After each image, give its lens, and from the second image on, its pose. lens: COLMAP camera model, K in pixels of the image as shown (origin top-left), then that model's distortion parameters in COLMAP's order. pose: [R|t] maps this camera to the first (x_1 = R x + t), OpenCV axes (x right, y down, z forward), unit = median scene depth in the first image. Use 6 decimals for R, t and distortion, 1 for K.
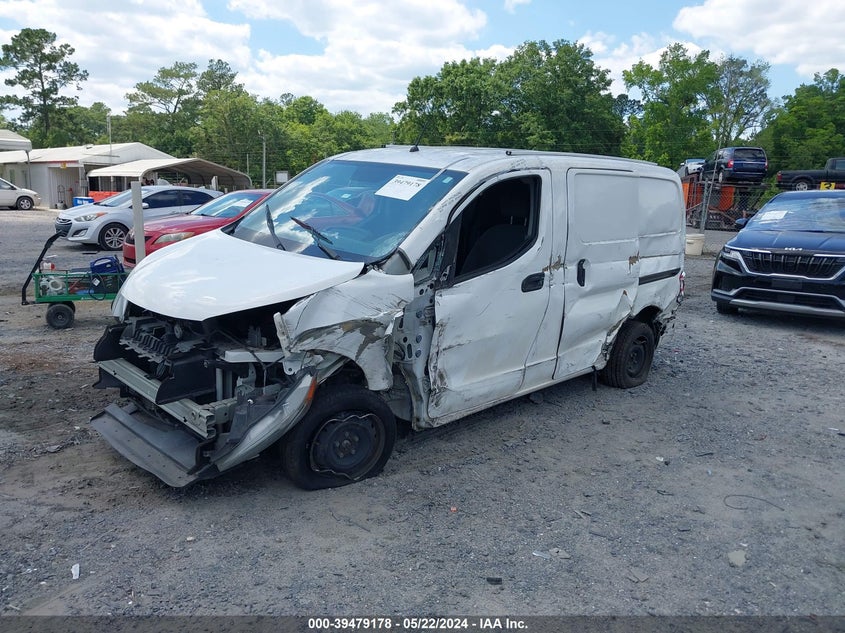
lens RADIAL K [[661.4, 0, 420.2], [0, 661.4, 315.8], [0, 0, 1]] dist [0.010778, -0.004282]
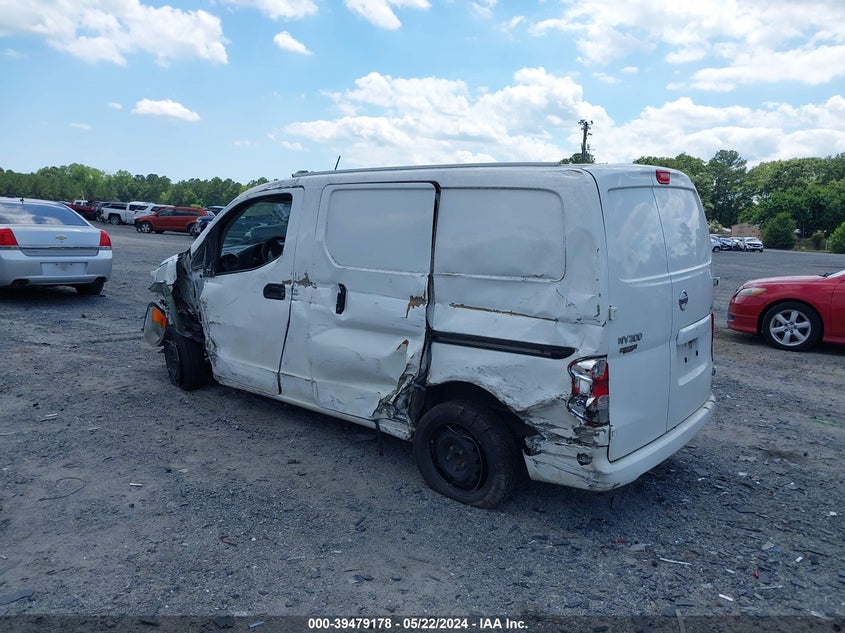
lens RADIAL K [[661.4, 0, 421.2], [0, 661.4, 317.3], [0, 0, 1]] dist [0.010778, -0.004282]
pose [[0.066347, 0.111646, -0.991531, 1.244274], [-0.222684, 0.970314, 0.094357, -0.162944], [0.972630, 0.214538, 0.089239, 1.128302]]
